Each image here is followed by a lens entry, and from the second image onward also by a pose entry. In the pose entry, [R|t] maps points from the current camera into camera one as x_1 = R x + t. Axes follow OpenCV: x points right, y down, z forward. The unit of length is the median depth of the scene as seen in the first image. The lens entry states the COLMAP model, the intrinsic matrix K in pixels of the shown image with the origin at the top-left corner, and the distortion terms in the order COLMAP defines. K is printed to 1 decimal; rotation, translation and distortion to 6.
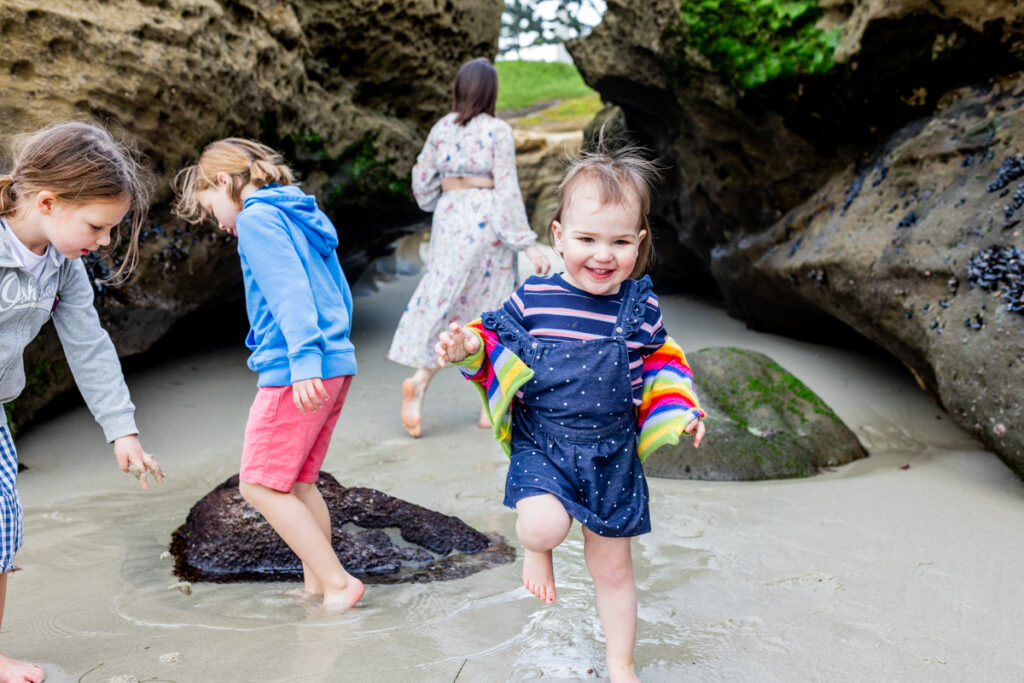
lens RADIAL K [[1059.5, 0, 502.8], [0, 1059.5, 364.3], [0, 0, 1]] dist [-0.003092, 0.000000]
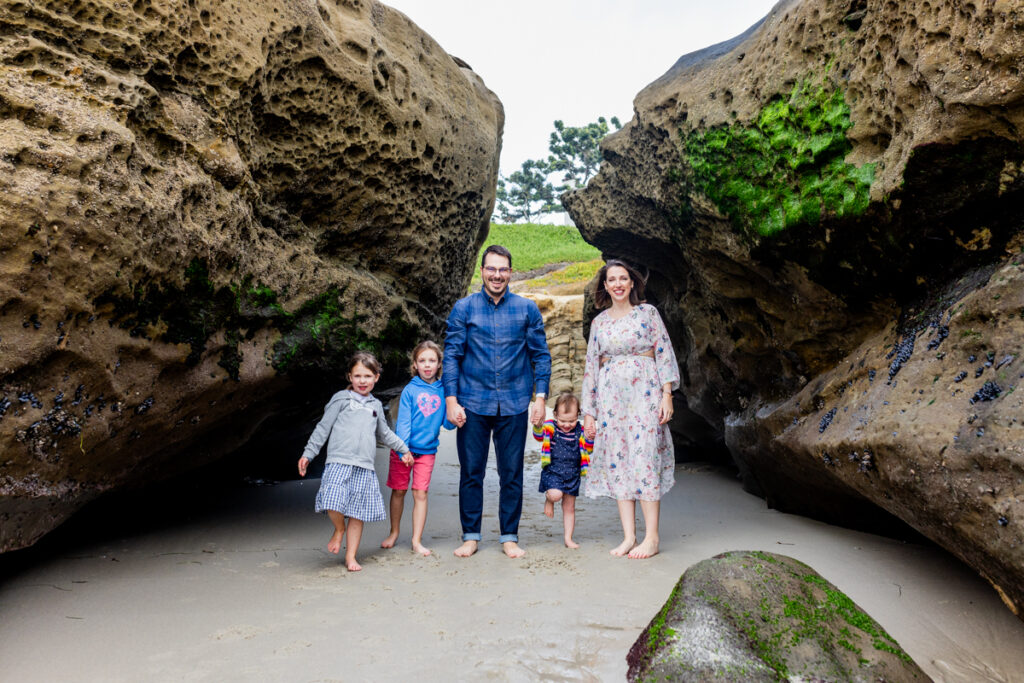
lens RADIAL K [[1059.5, 0, 509.6], [0, 1059.5, 337.5], [0, 0, 1]] dist [-0.003092, 0.000000]
pose [[0.999981, 0.004838, -0.003906, 0.024807], [-0.005446, 0.984649, -0.174460, -0.024204], [0.003002, 0.174477, 0.984657, 0.144093]]
